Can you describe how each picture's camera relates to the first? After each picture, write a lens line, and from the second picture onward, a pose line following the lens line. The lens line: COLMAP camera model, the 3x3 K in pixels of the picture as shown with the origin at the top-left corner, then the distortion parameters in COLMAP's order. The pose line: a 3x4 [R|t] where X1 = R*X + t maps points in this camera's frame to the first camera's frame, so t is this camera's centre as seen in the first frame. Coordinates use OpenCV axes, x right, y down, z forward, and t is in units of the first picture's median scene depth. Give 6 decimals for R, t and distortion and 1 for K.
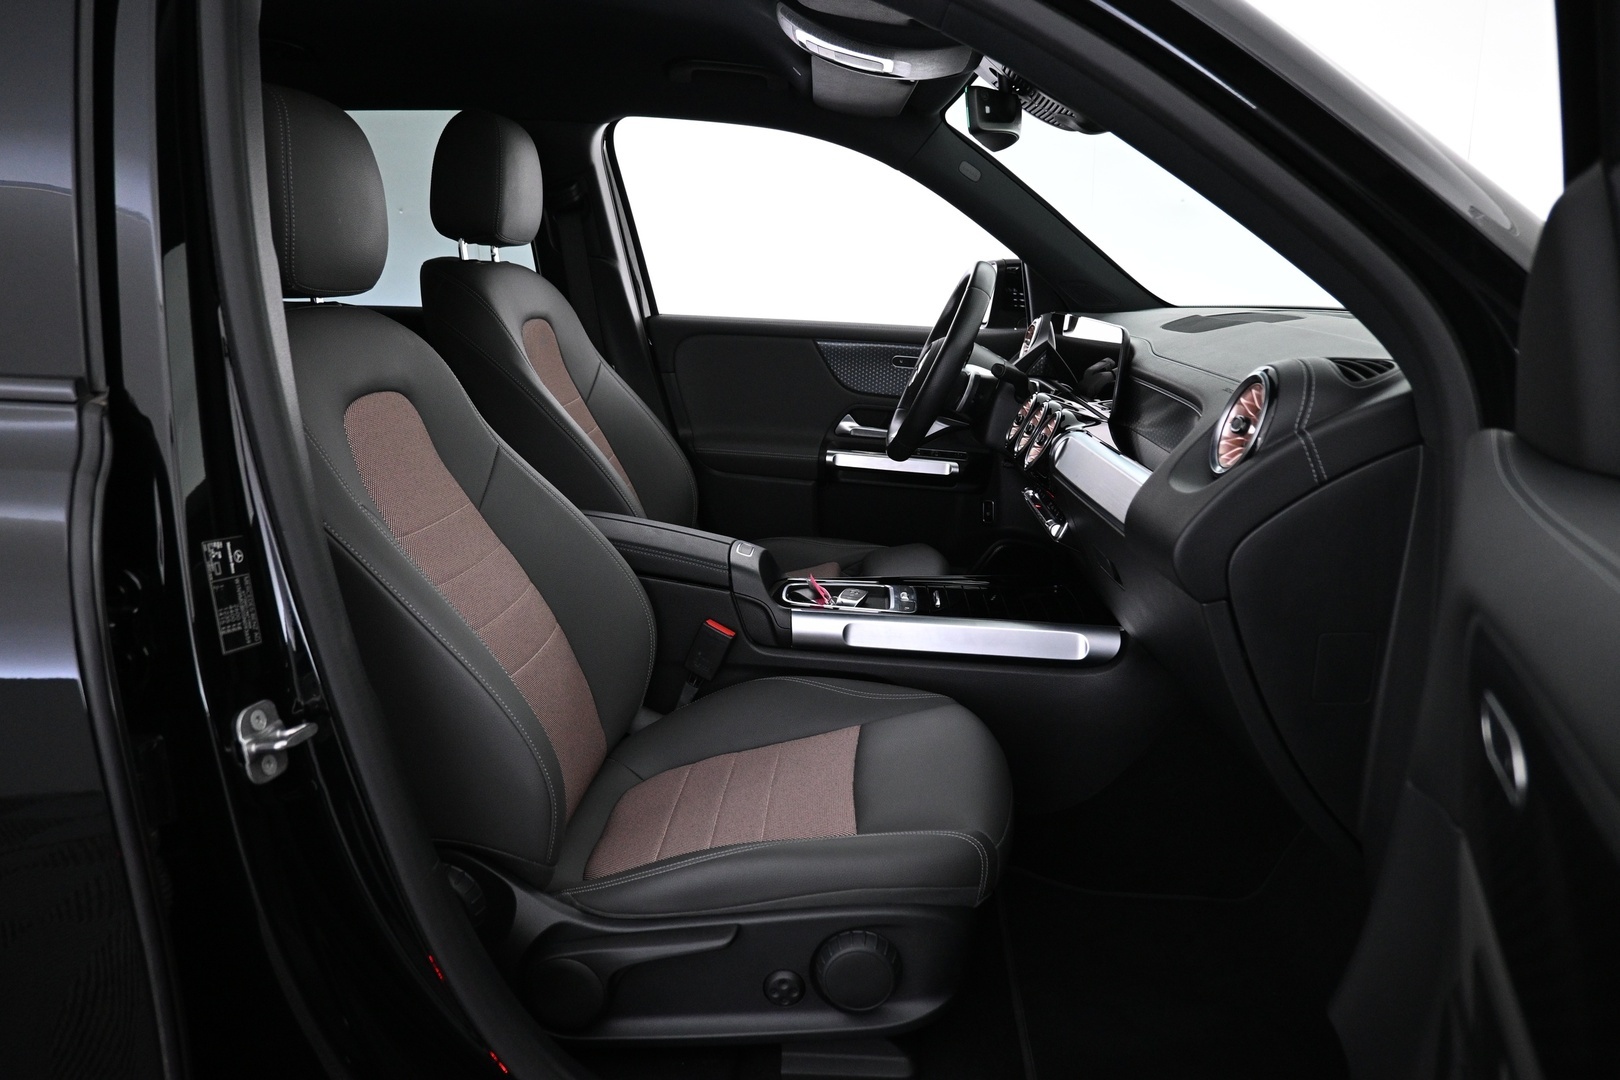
lens RADIAL K [[1091.7, 0, 808.1], [0, 1091.7, 546.5], [0, 0, 1]] dist [-0.008486, -0.006271]
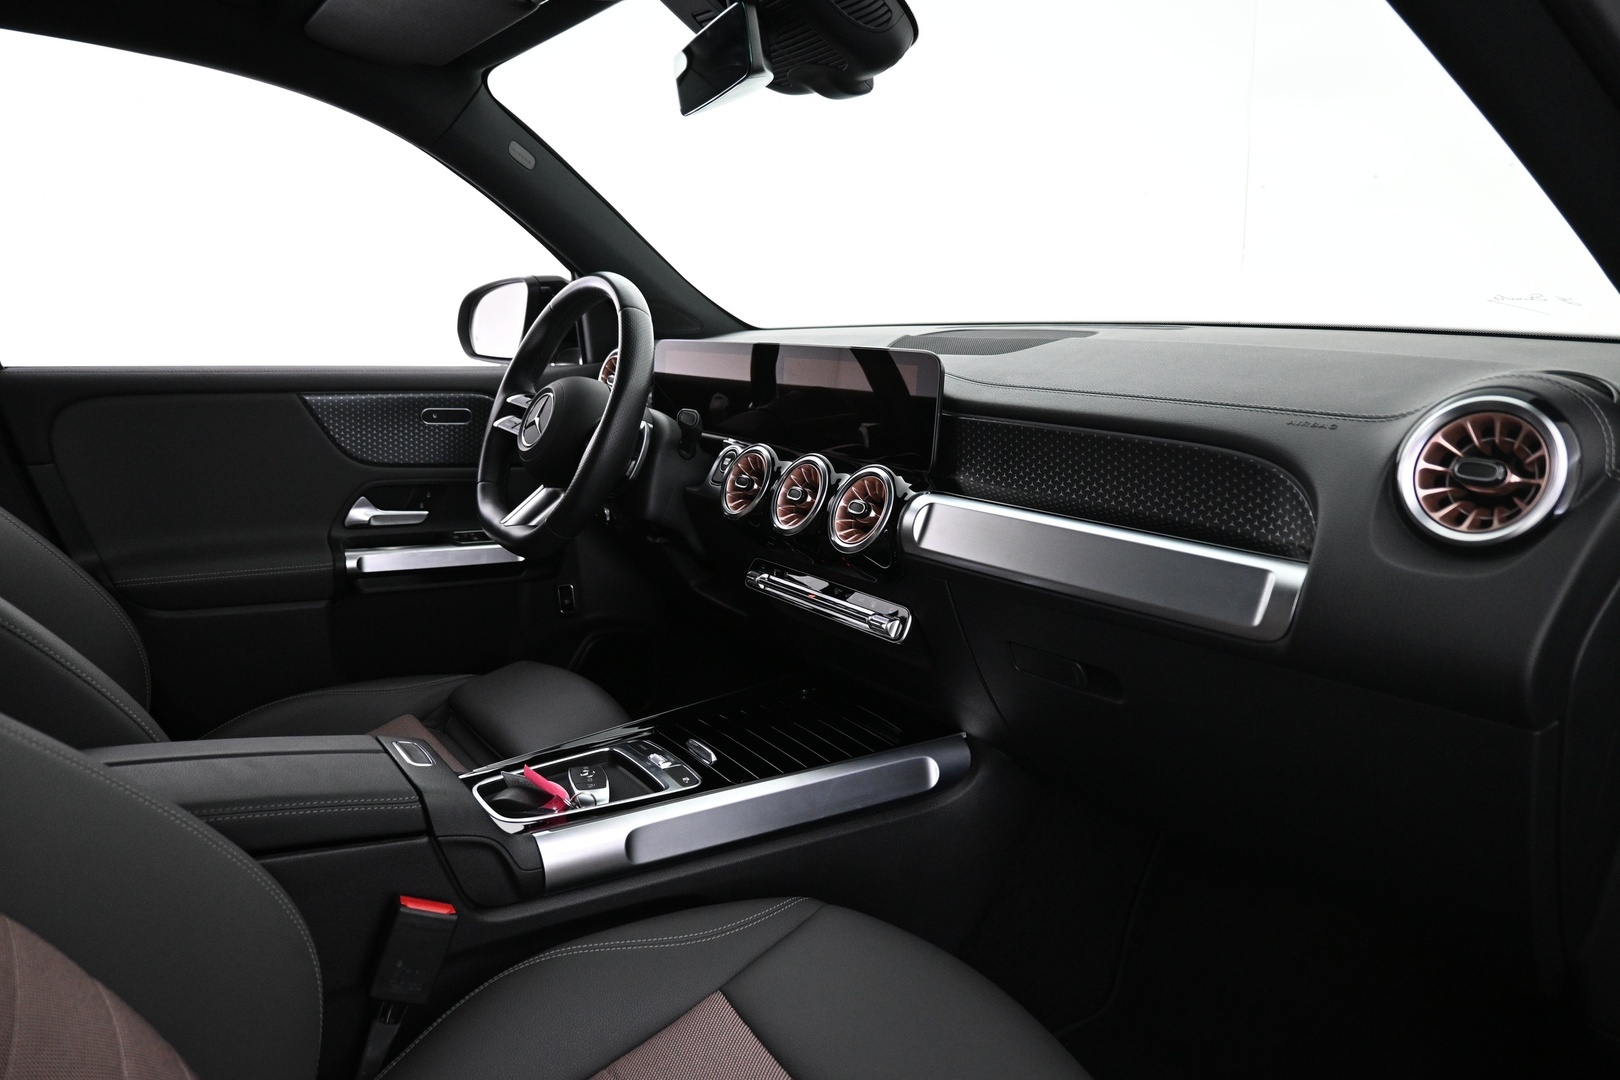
lens RADIAL K [[1091.7, 0, 812.3], [0, 1091.7, 528.9], [0, 0, 1]] dist [-0.008486, -0.006271]
pose [[0.785487, -0.138047, 0.603286, -0.173352], [0.163477, 0.986463, 0.012878, -0.068255], [-0.596897, 0.088508, 0.797421, 0.299027]]
